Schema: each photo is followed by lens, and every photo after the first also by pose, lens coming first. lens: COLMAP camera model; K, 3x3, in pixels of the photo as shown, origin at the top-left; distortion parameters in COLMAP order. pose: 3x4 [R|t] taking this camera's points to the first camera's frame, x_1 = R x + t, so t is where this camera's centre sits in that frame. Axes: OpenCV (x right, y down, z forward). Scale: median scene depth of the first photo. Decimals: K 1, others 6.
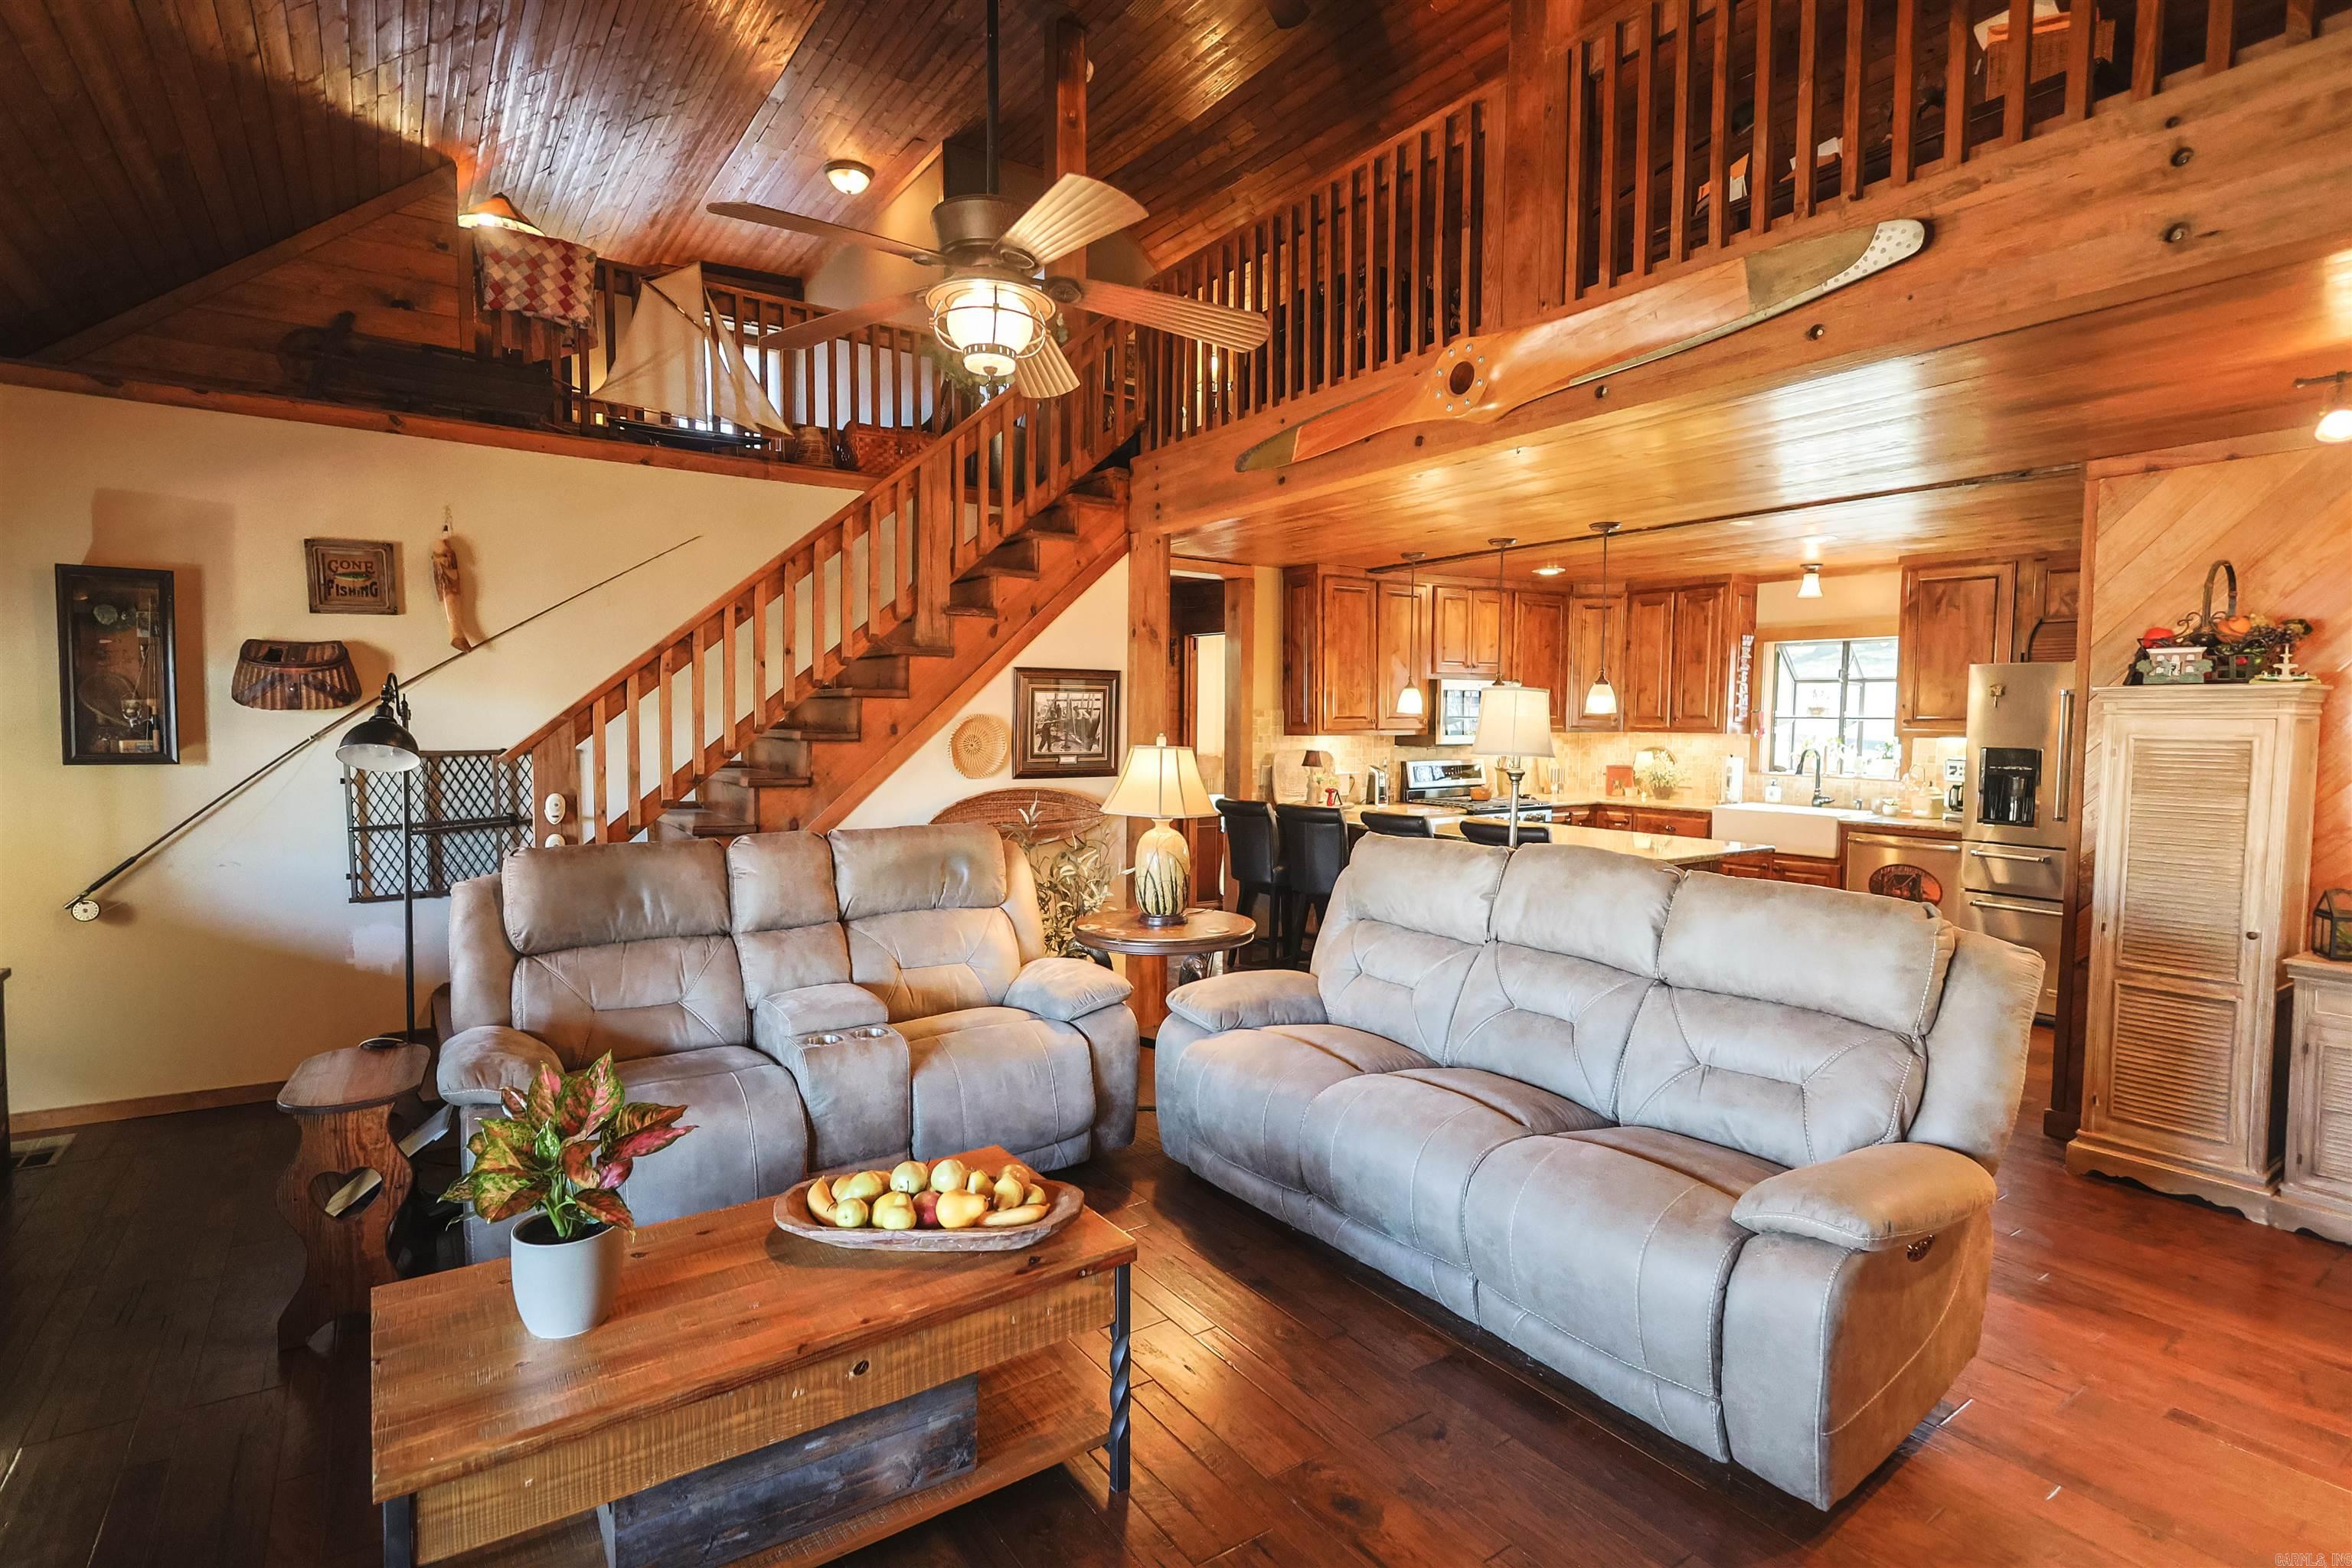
lens RADIAL K [[1142.9, 0, 1170.5], [0, 1142.9, 783.5], [0, 0, 1]] dist [-0.004486, 0.010981]
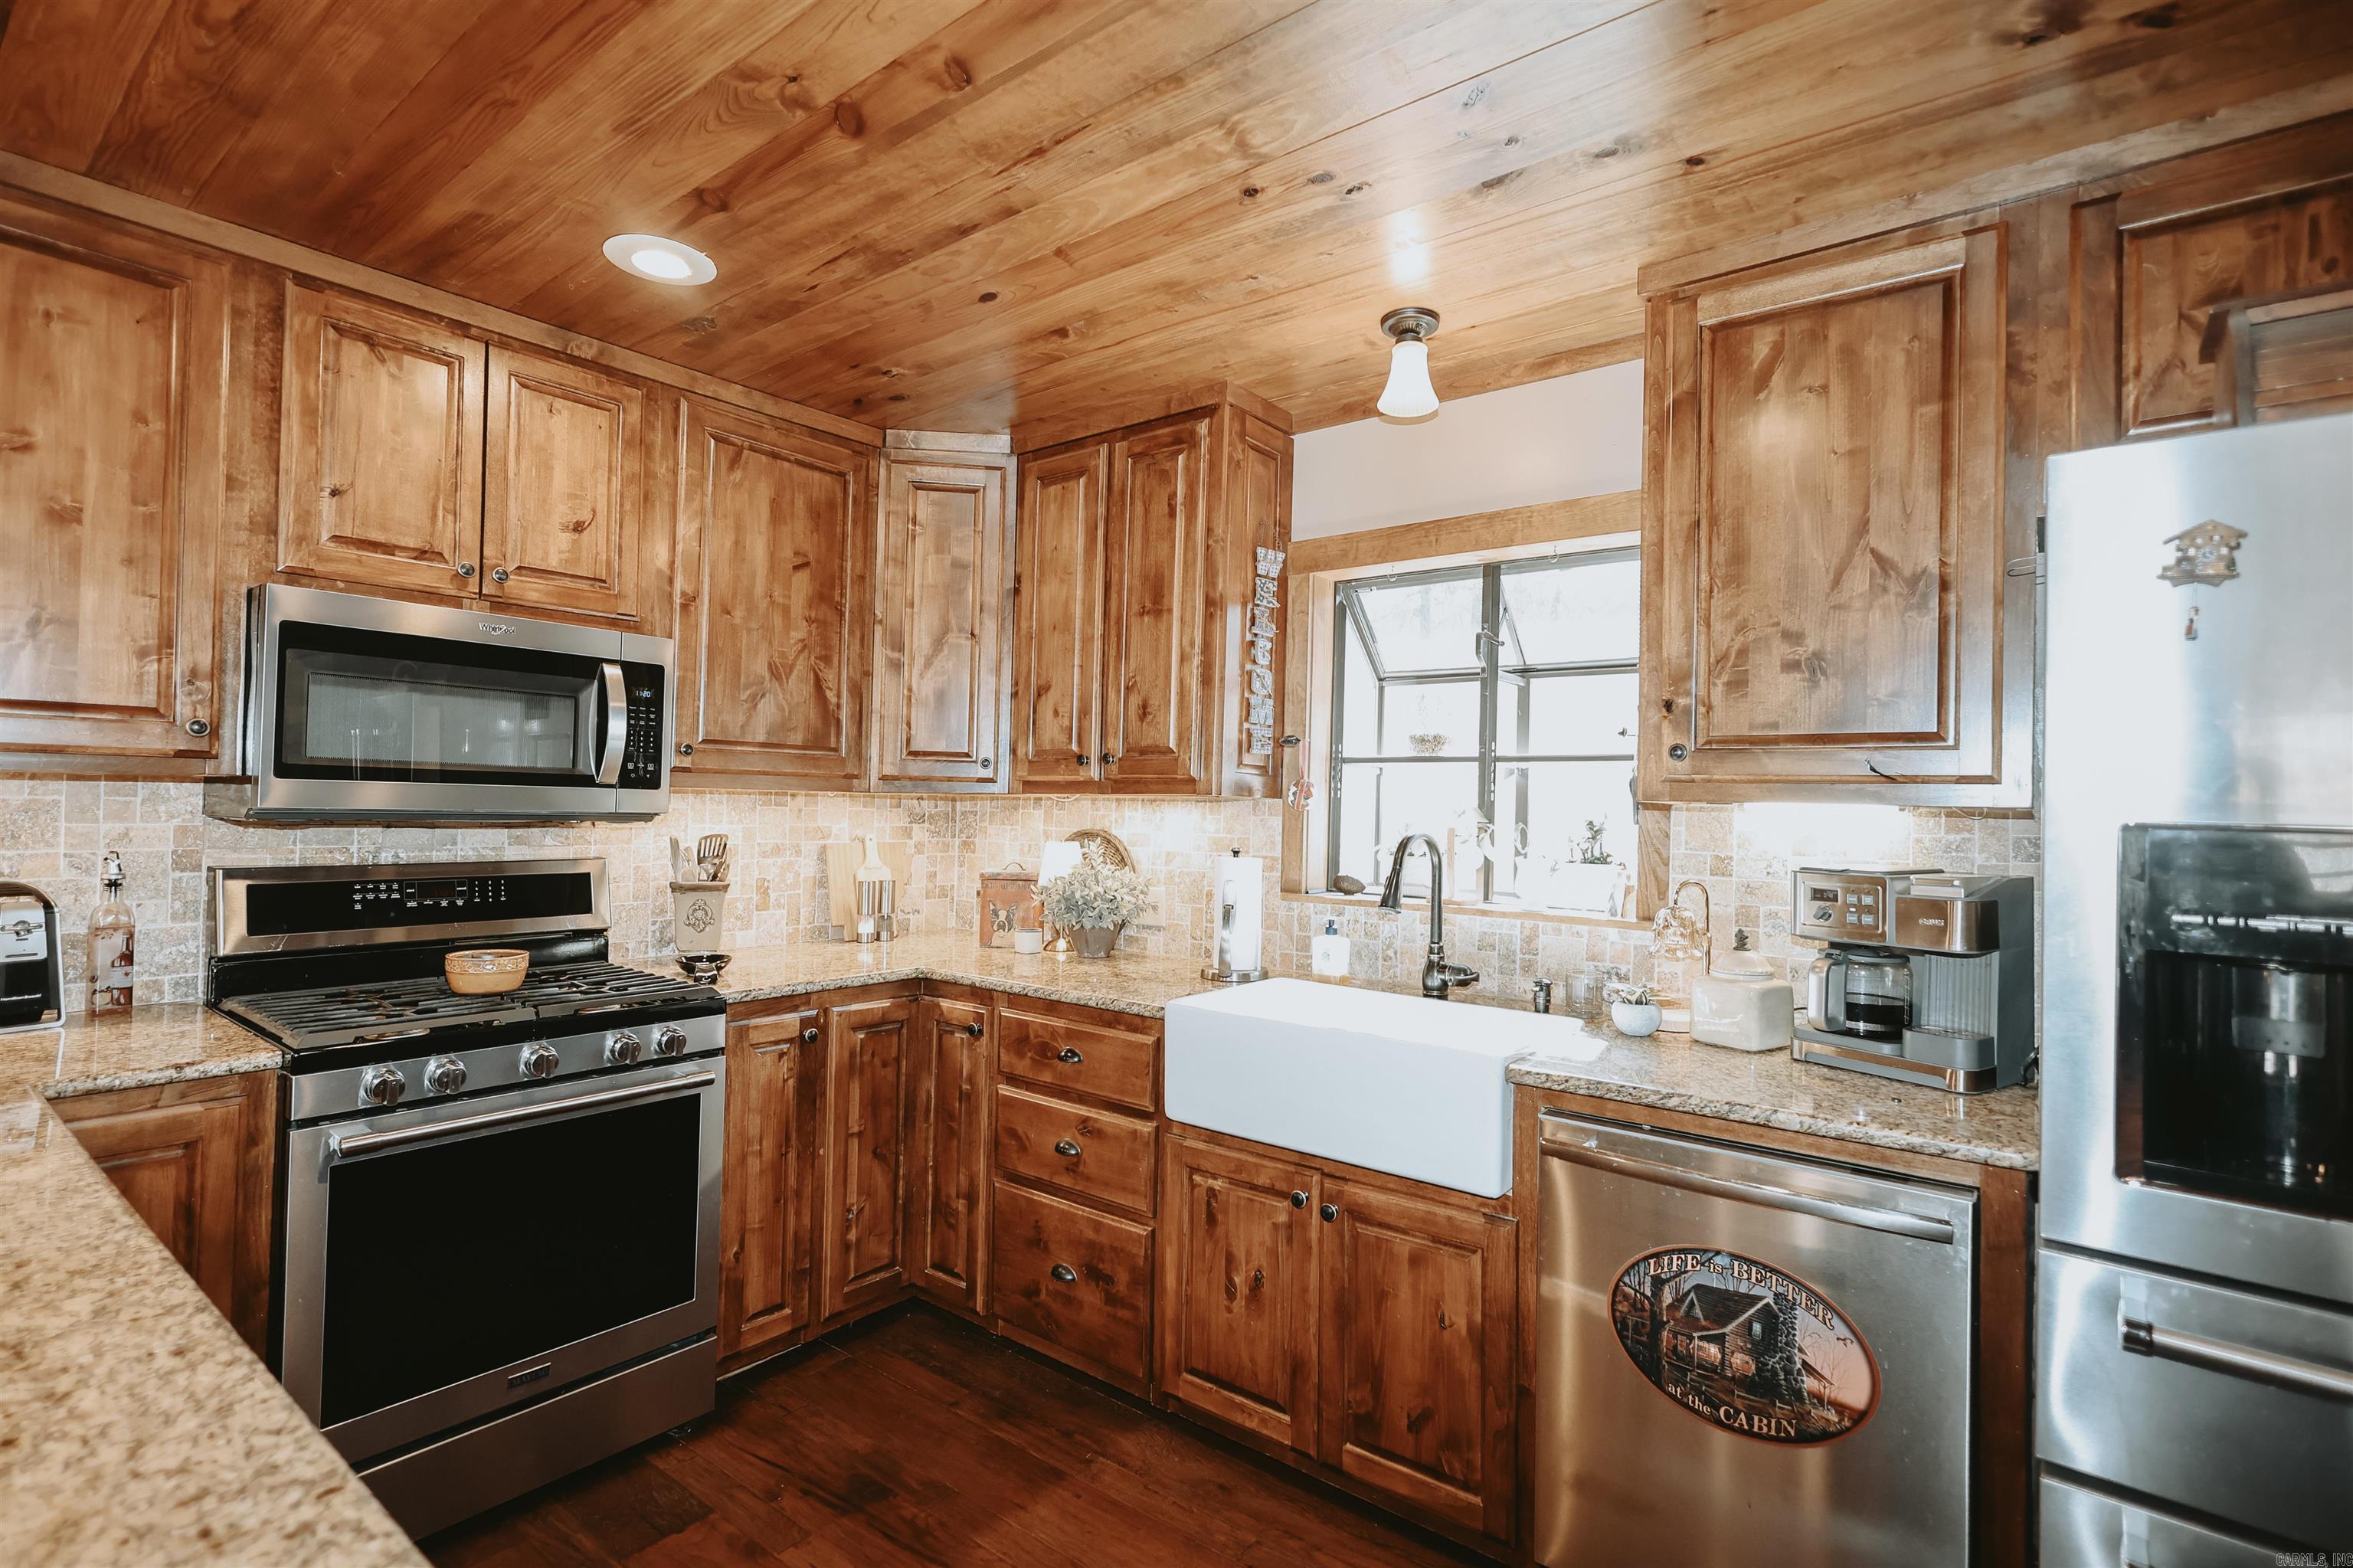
lens RADIAL K [[1143.4, 0, 1171.0], [0, 1143.4, 783.5], [0, 0, 1]] dist [-0.004486, 0.010981]
pose [[0.955460, 0.018703, 0.294527, 0.357017], [0.004356, 0.996987, -0.077443, -0.017773], [-0.295088, 0.075277, 0.952500, 0.638023]]
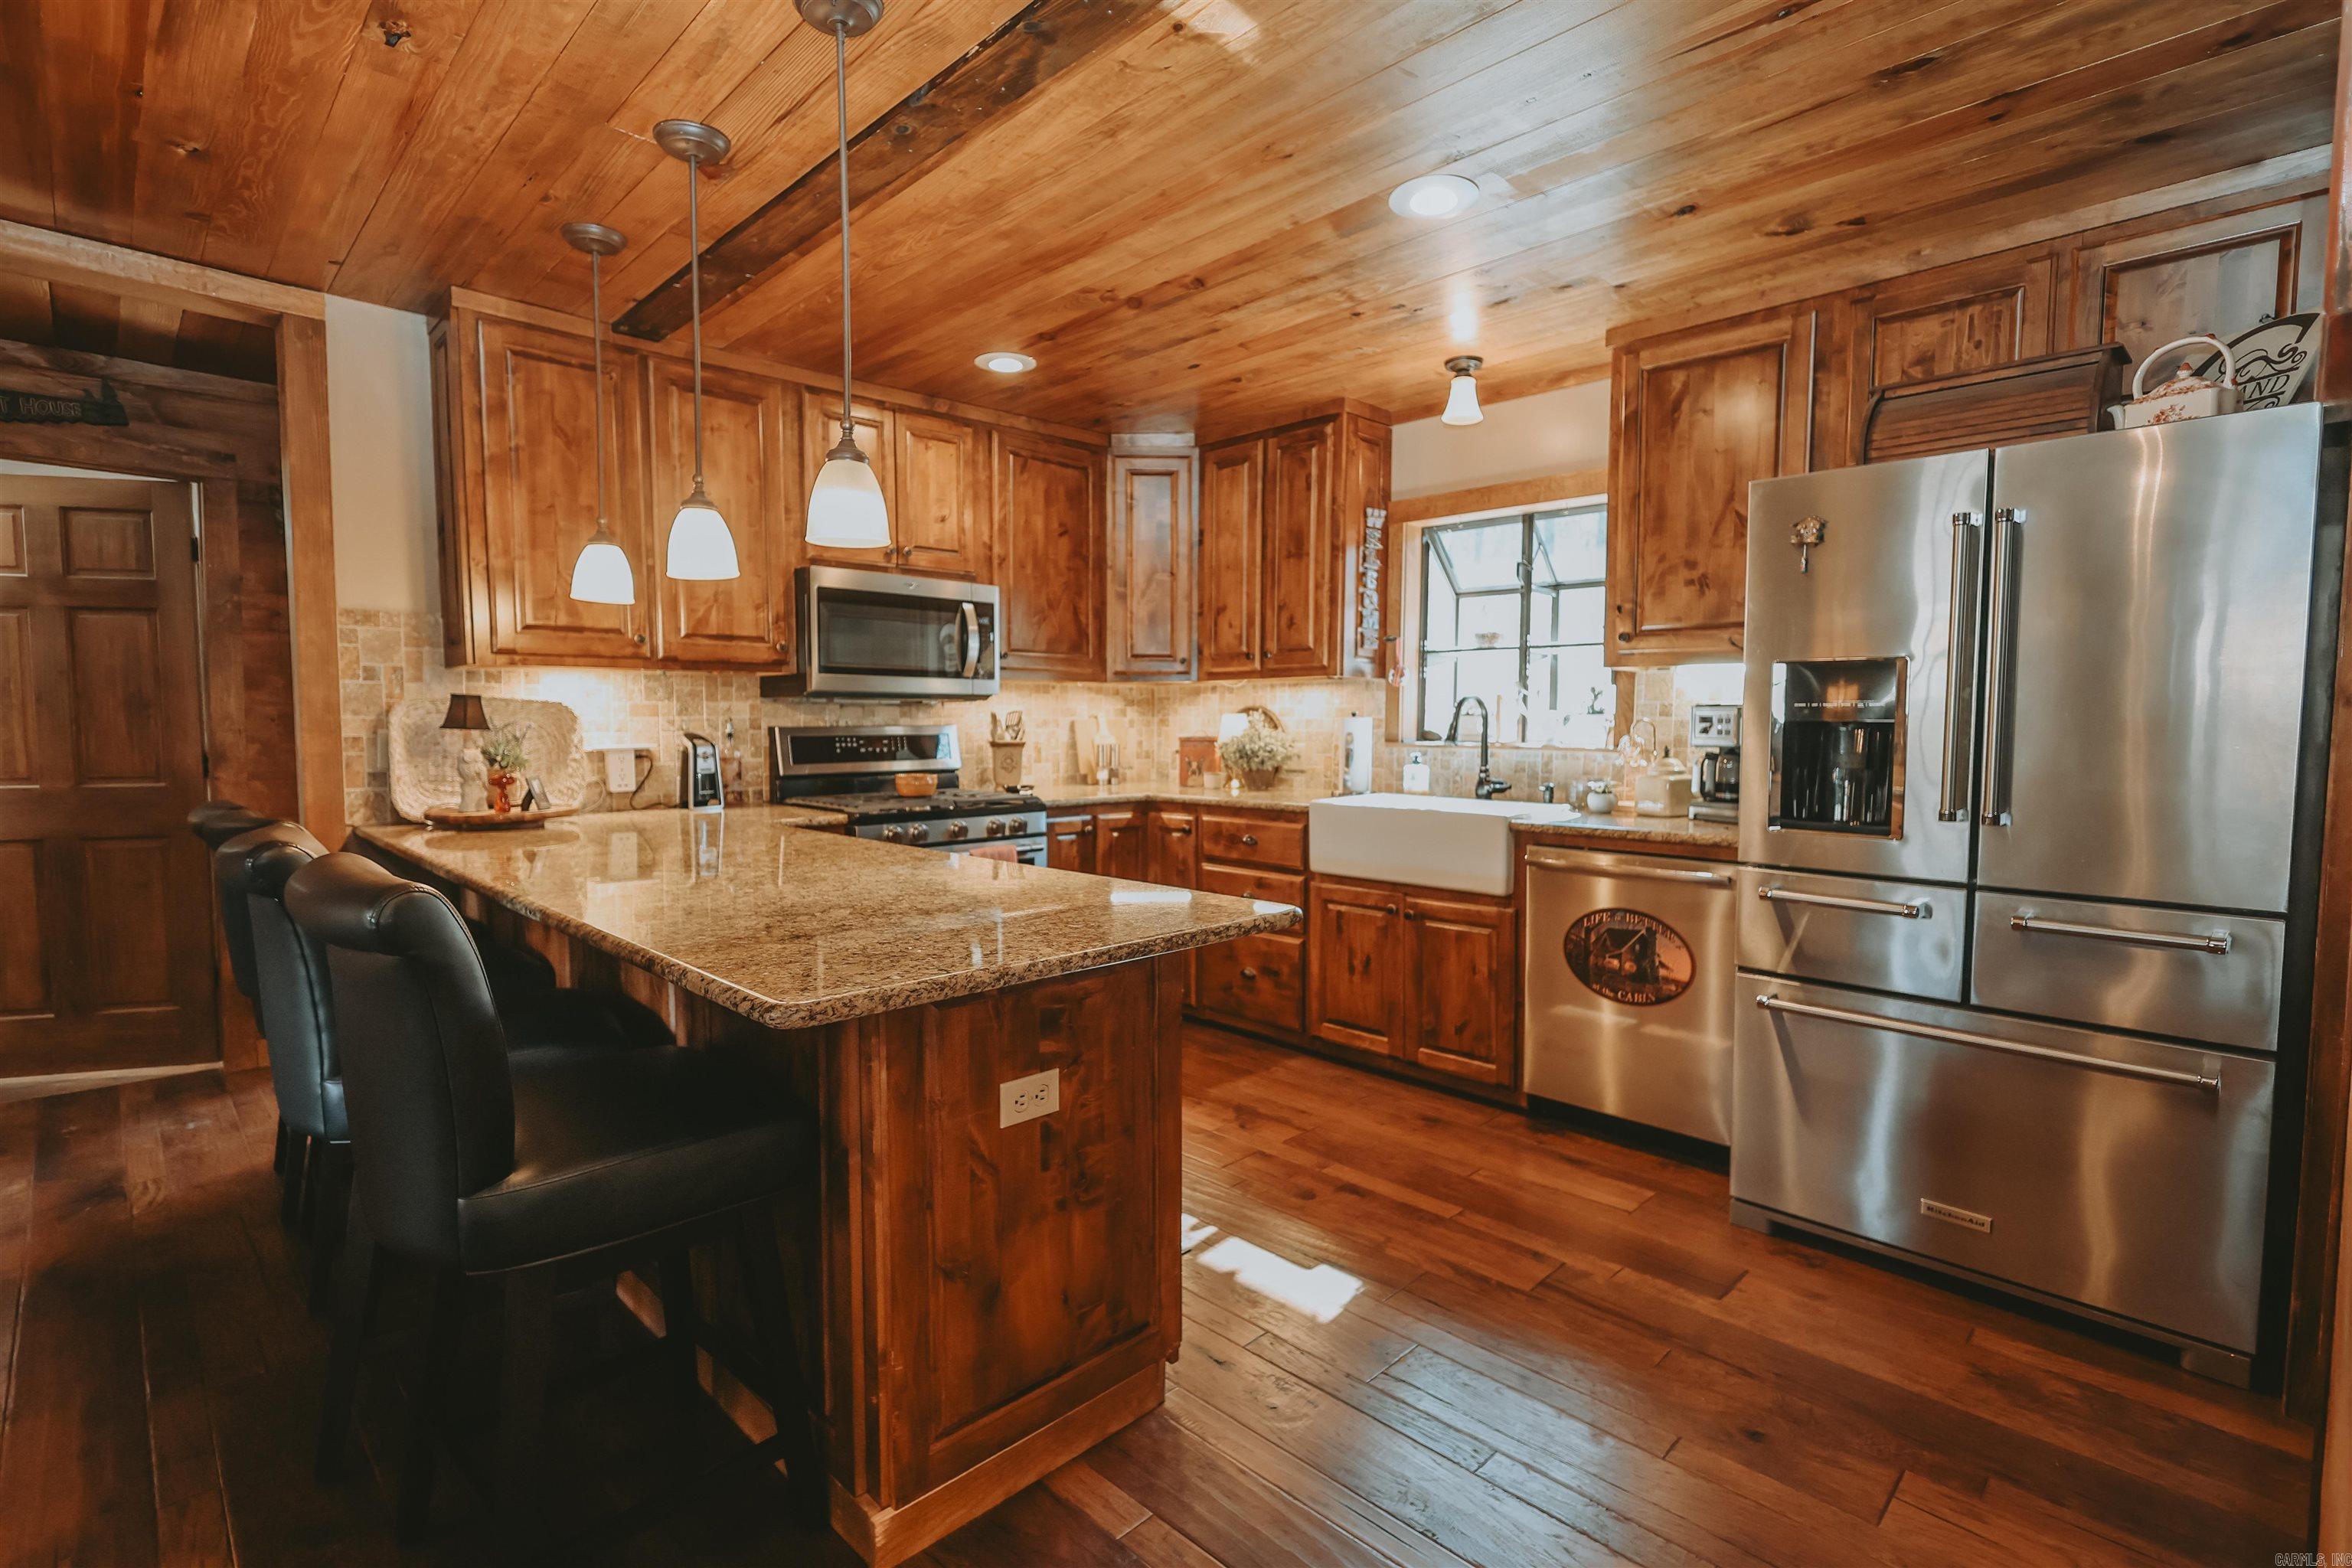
lens RADIAL K [[1091.5, 0, 1167.7], [0, 1091.5, 789.4], [0, 0, 1]] dist [0.000781, 0.000171]
pose [[0.983638, -0.019856, 0.179059, 0.296922], [0.018636, 0.999790, 0.008491, 0.007799], [-0.179190, -0.005015, 0.983802, 0.466260]]
